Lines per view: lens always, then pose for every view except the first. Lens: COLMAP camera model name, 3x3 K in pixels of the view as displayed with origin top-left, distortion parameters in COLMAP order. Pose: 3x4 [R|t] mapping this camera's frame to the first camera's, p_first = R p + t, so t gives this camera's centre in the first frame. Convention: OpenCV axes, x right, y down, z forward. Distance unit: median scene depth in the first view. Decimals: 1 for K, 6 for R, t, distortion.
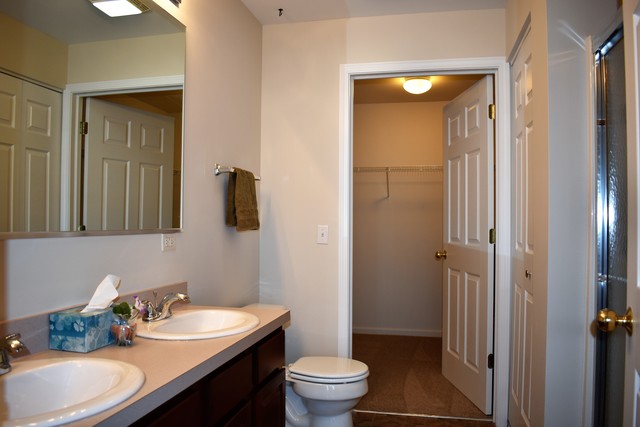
lens RADIAL K [[512.1, 0, 320.6], [0, 512.1, 213.6], [0, 0, 1]] dist [-0.071567, 0.007416]
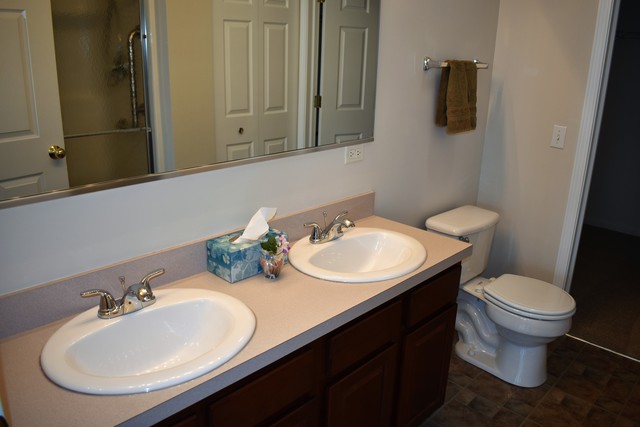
lens RADIAL K [[512.1, 0, 318.7], [0, 512.1, 212.2], [0, 0, 1]] dist [-0.071567, 0.007416]
pose [[0.857293, 0.178337, -0.482955, 0.153958], [-0.018980, 0.948397, 0.316516, -0.169417], [0.514479, -0.262181, 0.816439, 0.174842]]
